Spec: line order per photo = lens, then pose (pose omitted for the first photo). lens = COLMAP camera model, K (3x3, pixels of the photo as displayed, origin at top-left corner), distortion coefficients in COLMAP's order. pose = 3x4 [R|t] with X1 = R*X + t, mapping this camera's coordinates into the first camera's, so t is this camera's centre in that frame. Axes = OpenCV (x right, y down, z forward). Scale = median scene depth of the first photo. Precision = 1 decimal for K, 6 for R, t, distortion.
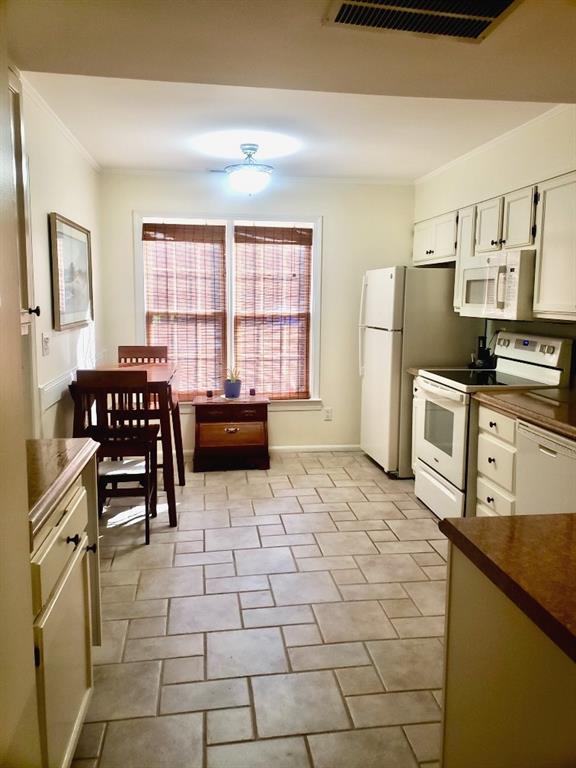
lens RADIAL K [[600.8, 0, 287.4], [0, 600.8, 383.0], [0, 0, 1]] dist [0.054893, -0.038497]
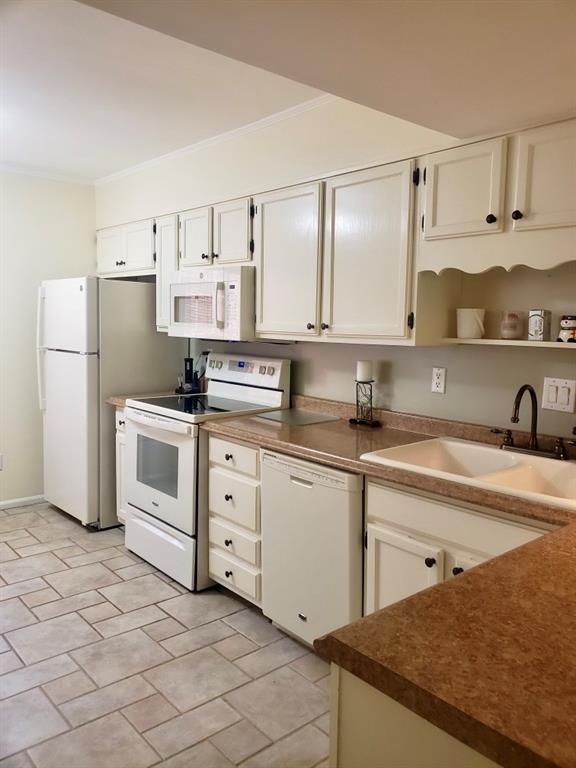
lens RADIAL K [[600.8, 0, 292.8], [0, 600.8, 380.0], [0, 0, 1]] dist [0.054893, -0.038497]
pose [[0.834241, -0.041800, 0.549813, -0.056741], [0.063690, 0.997753, -0.020782, -0.017994], [-0.547709, 0.052355, 0.835029, 0.180268]]
